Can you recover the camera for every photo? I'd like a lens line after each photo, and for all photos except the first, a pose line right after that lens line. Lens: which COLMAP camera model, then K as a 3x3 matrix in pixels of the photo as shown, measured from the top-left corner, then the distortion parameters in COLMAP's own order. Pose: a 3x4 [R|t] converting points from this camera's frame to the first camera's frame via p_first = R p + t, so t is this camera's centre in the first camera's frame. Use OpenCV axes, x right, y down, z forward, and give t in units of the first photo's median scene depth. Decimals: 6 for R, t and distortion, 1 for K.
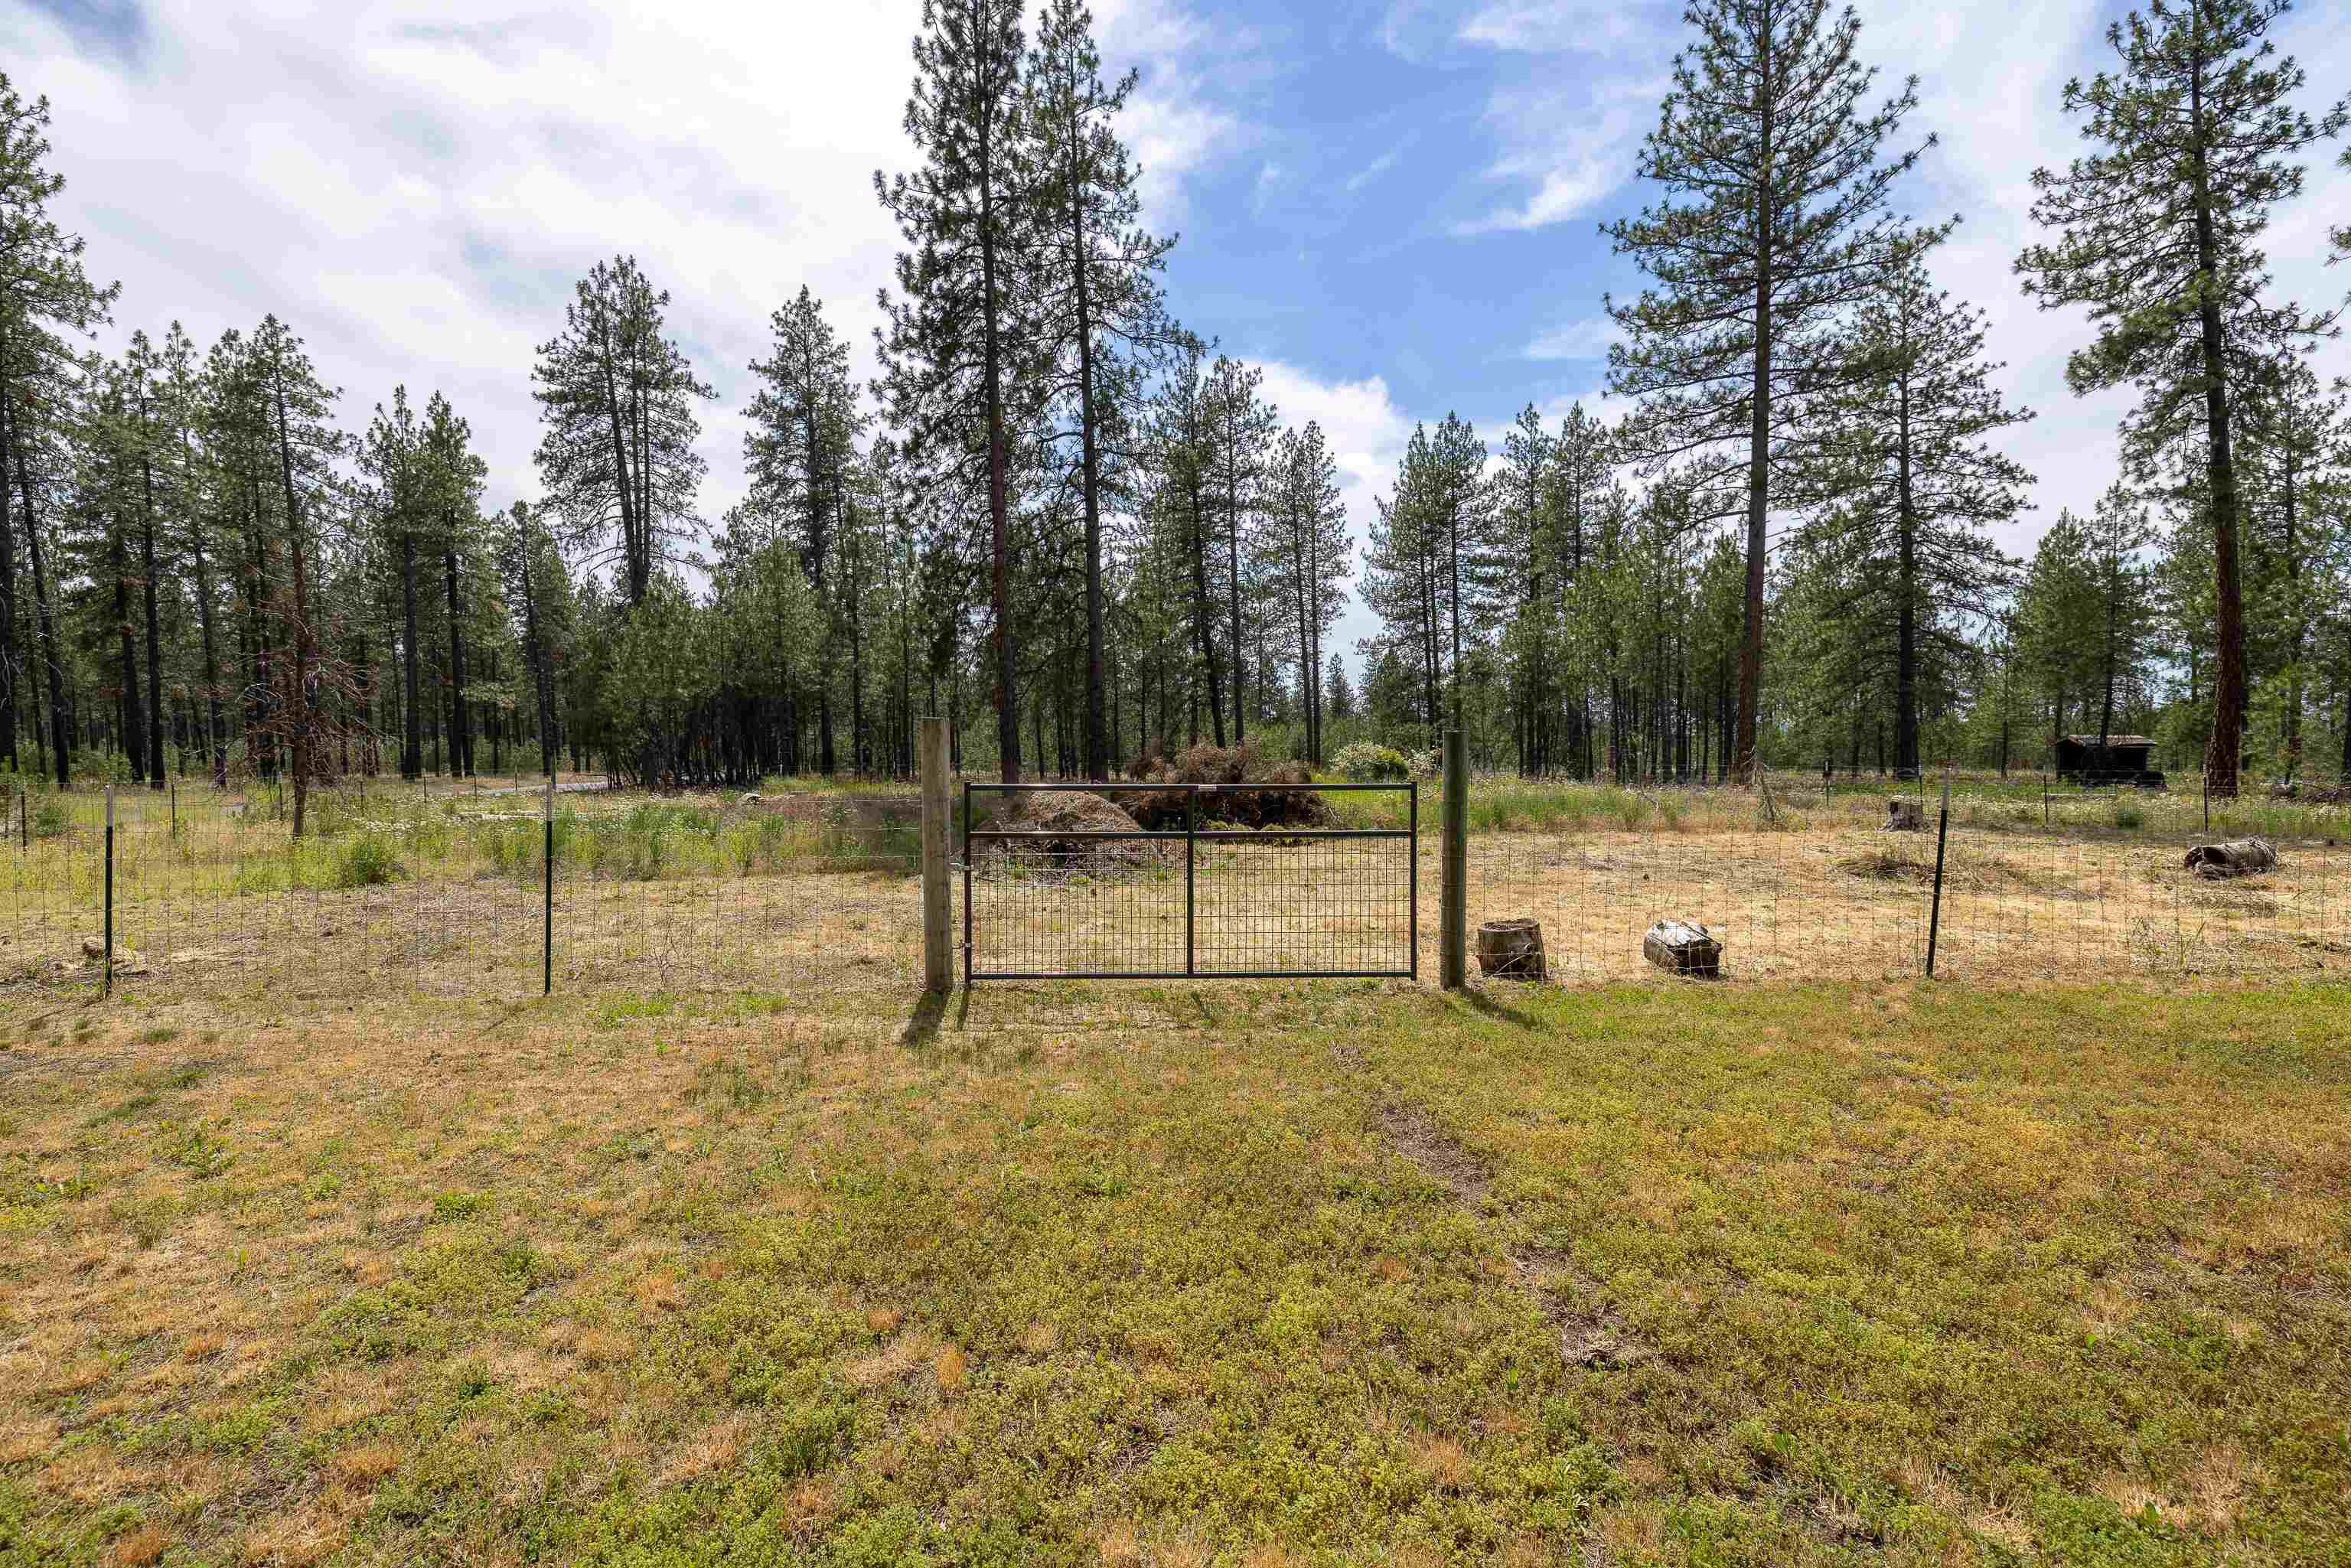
lens RADIAL K [[920.4, 0, 1175.5], [0, 920.4, 784.0], [0, 0, 1]] dist [0.001626, 0.000247]
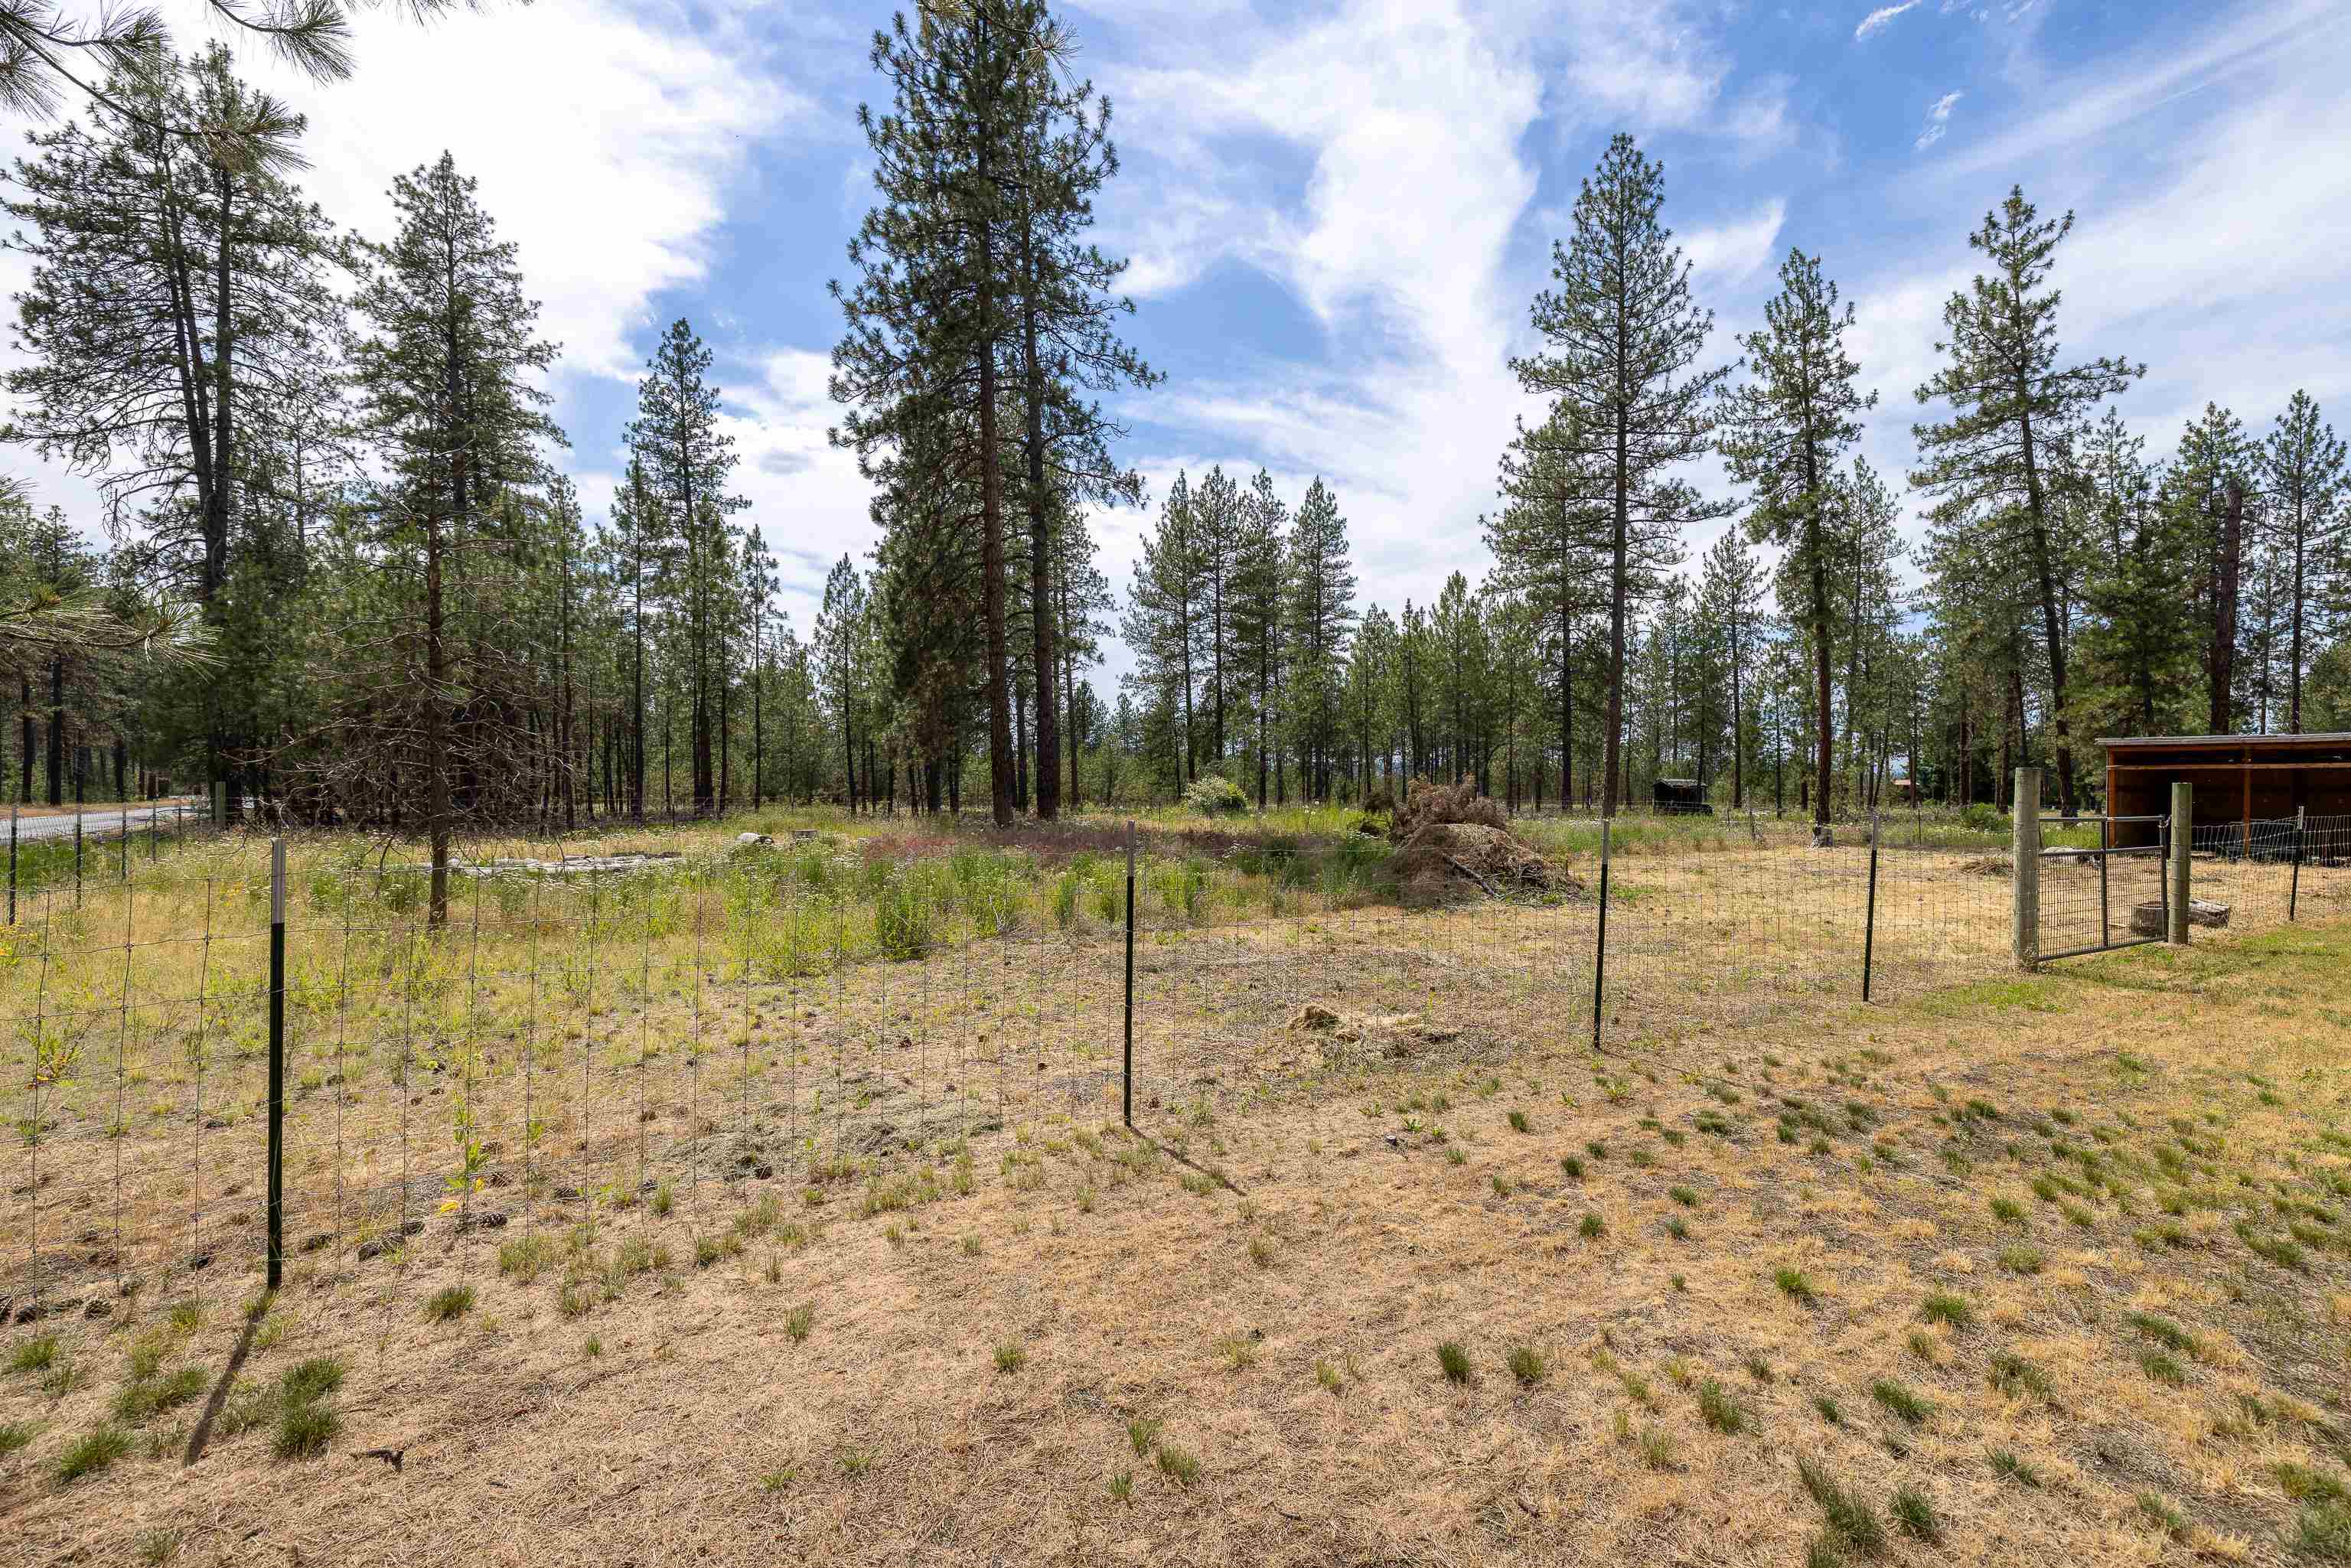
lens RADIAL K [[987.3, 0, 1172.1], [0, 987.3, 776.4], [0, 0, 1]] dist [0.001032, 0.000840]
pose [[0.875941, 0.011682, 0.482278, -0.272927], [0.010135, 0.999041, -0.042607, -0.001051], [-0.482313, 0.042209, 0.874982, 0.046866]]
